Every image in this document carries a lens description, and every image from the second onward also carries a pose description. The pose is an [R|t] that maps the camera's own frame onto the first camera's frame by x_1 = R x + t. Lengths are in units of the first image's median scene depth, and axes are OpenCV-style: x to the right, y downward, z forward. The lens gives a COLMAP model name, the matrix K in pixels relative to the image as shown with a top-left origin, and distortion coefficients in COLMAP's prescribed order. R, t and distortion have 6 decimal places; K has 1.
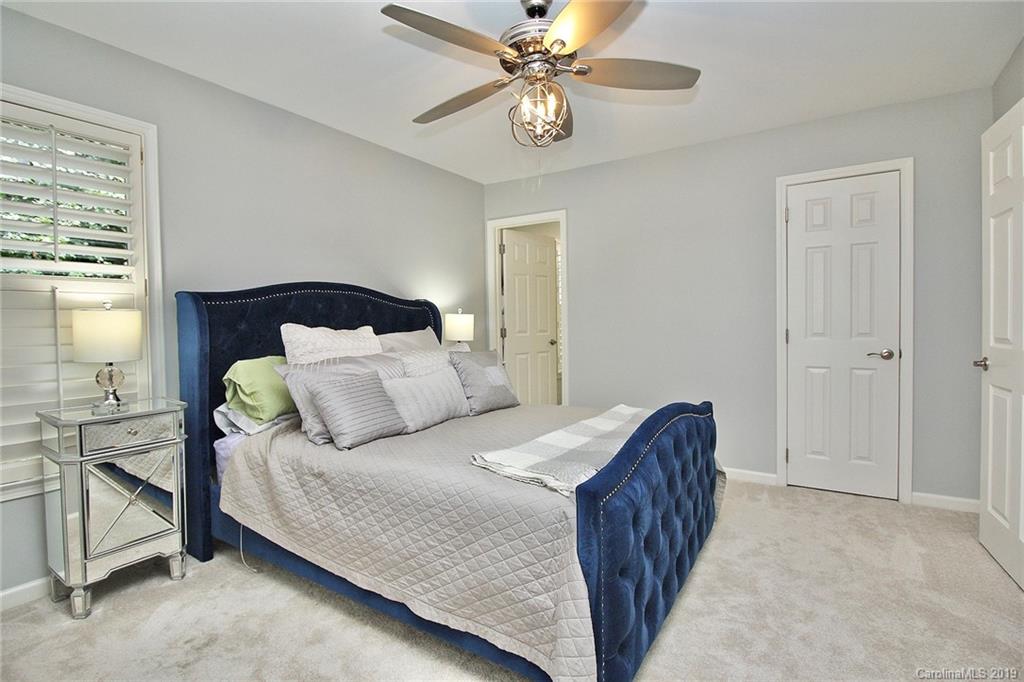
lens RADIAL K [[478.4, 0, 515.8], [0, 478.4, 331.3], [0, 0, 1]] dist [-0.002868, -0.008705]
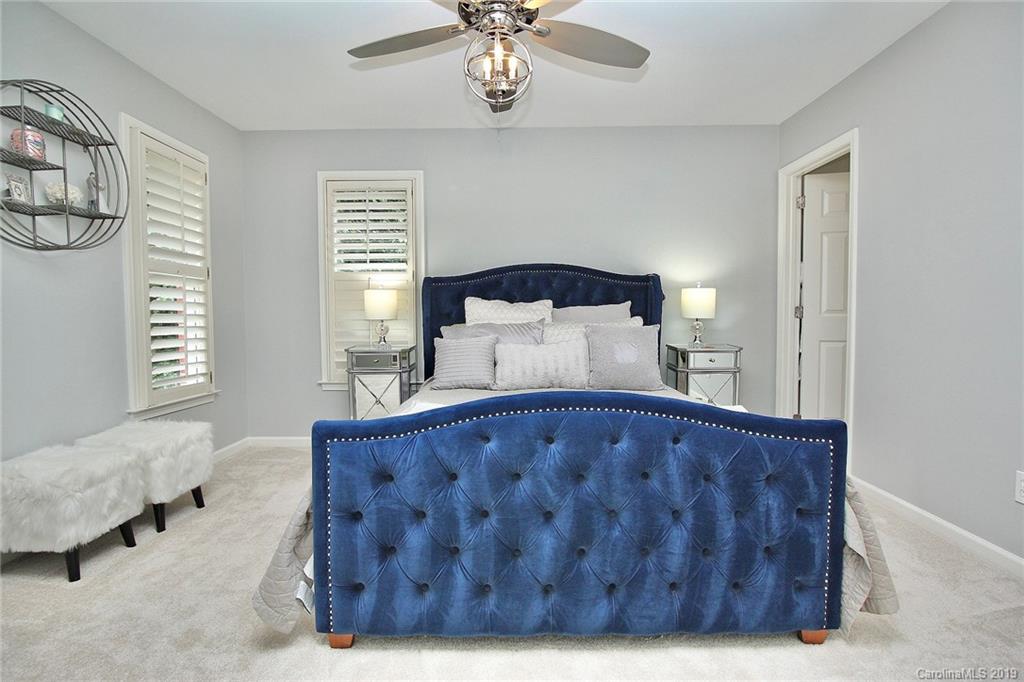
lens RADIAL K [[478.4, 0, 519.6], [0, 478.4, 334.9], [0, 0, 1]] dist [-0.002868, -0.008705]
pose [[0.539577, 0.039509, -0.841009, 0.660267], [-0.019563, 0.999217, 0.034391, 0.037178], [0.841709, -0.002104, 0.539927, 0.379529]]
